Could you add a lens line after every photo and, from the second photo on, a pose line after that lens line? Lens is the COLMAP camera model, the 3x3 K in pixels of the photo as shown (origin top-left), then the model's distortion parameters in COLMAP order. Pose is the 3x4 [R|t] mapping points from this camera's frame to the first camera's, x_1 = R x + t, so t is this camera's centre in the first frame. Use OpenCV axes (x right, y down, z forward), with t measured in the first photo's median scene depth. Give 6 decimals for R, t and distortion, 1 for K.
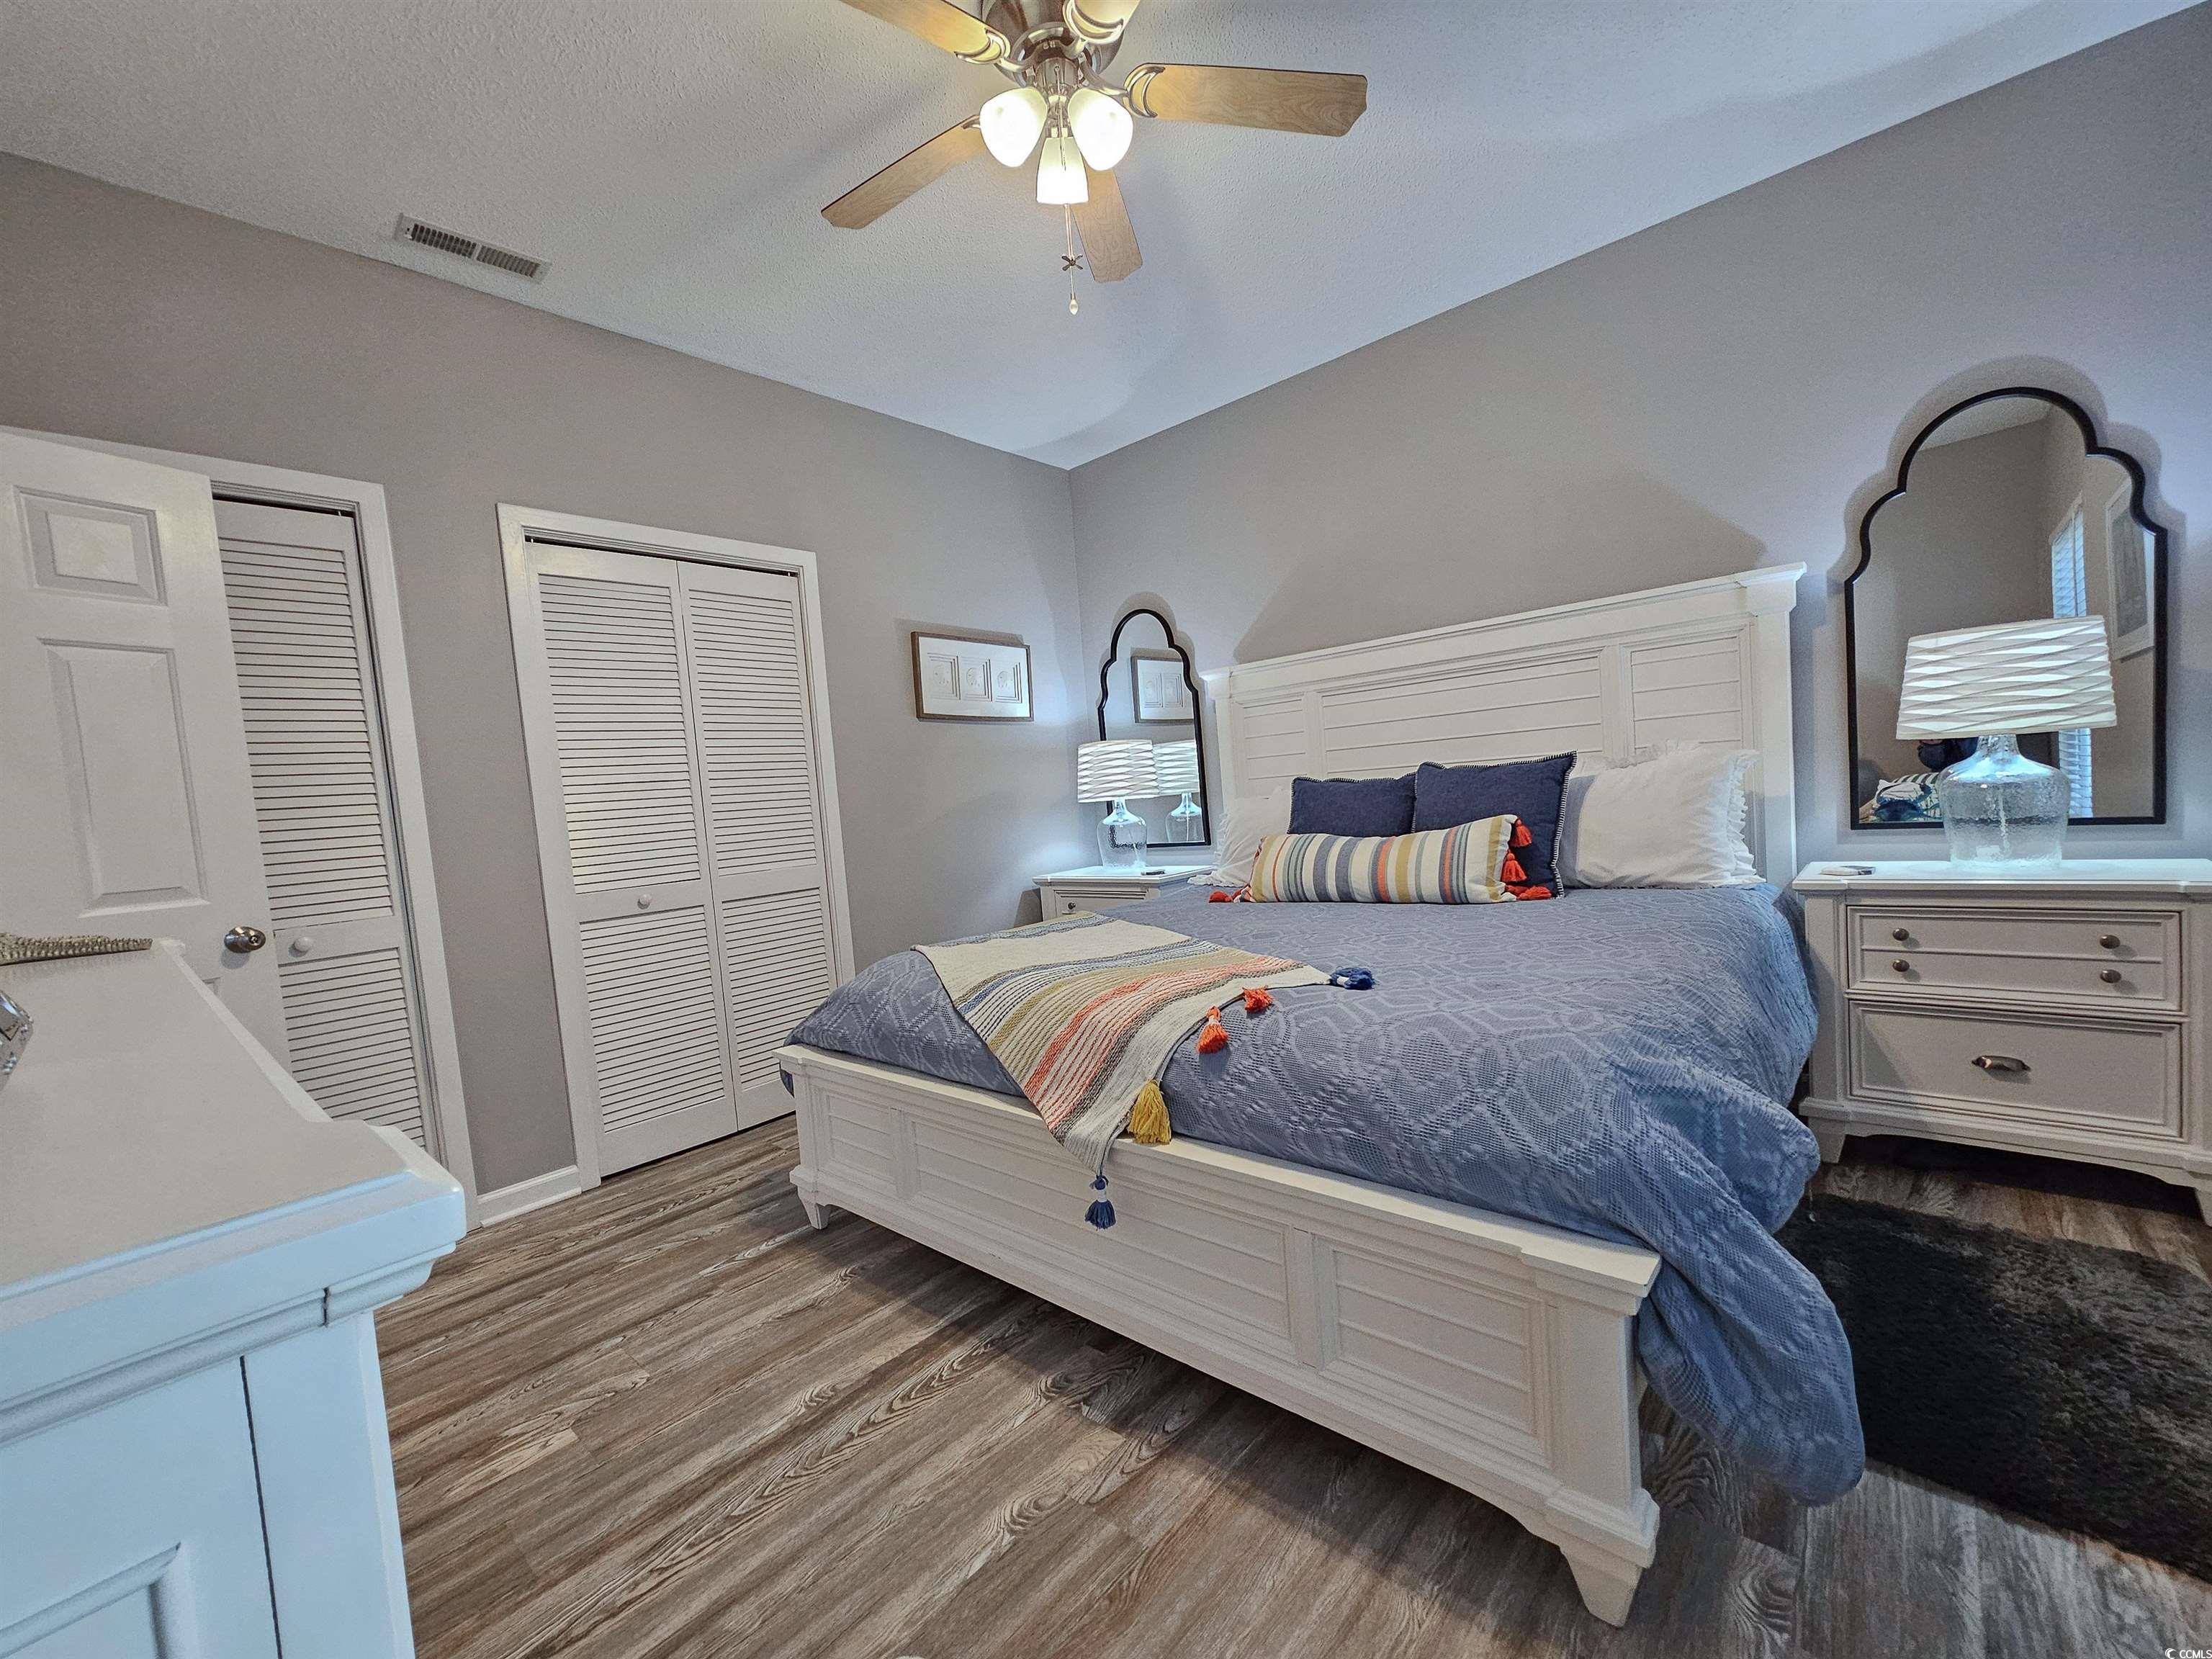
lens RADIAL K [[900.8, 0, 1105.7], [0, 900.8, 842.1], [0, 0, 1]] dist [-0.003364, 0.002598]
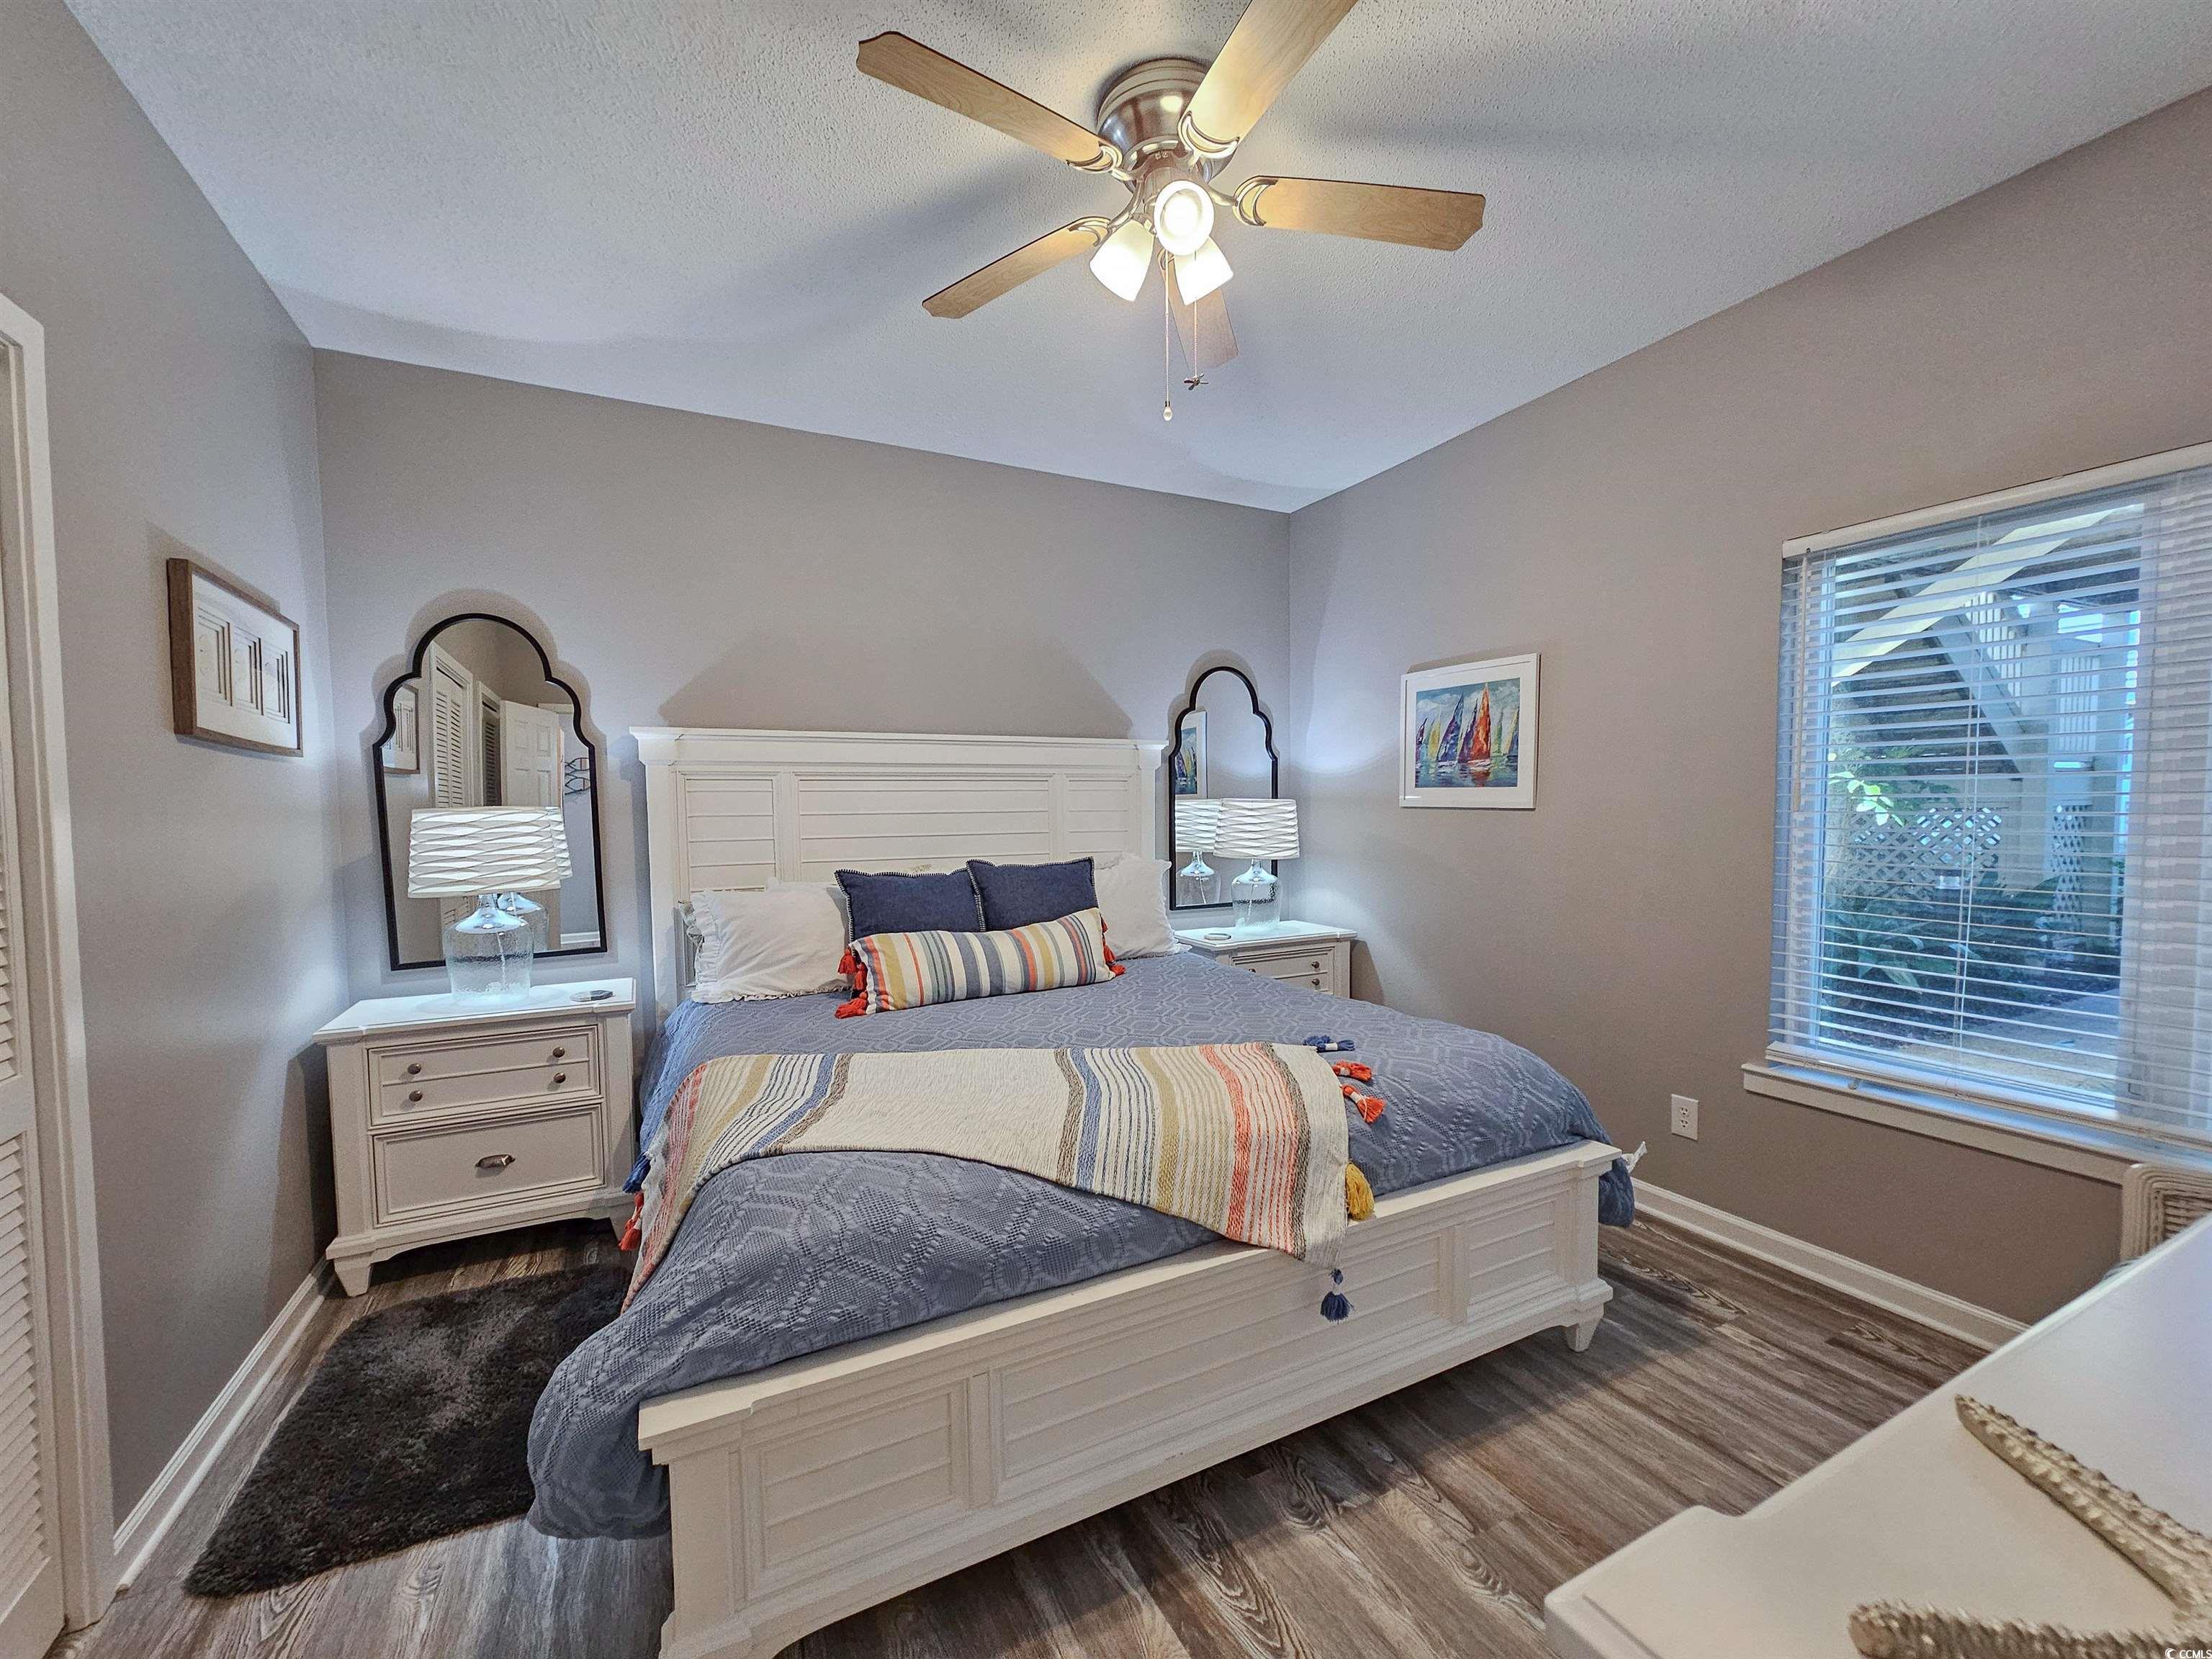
lens RADIAL K [[900.8, 0, 1111.7], [0, 900.8, 840.7], [0, 0, 1]] dist [-0.003364, 0.002598]
pose [[0.358583, 0.037861, 0.932730, -0.882401], [0.033979, 0.997986, -0.053572, -0.069659], [-0.932879, 0.050903, 0.356574, 0.666551]]
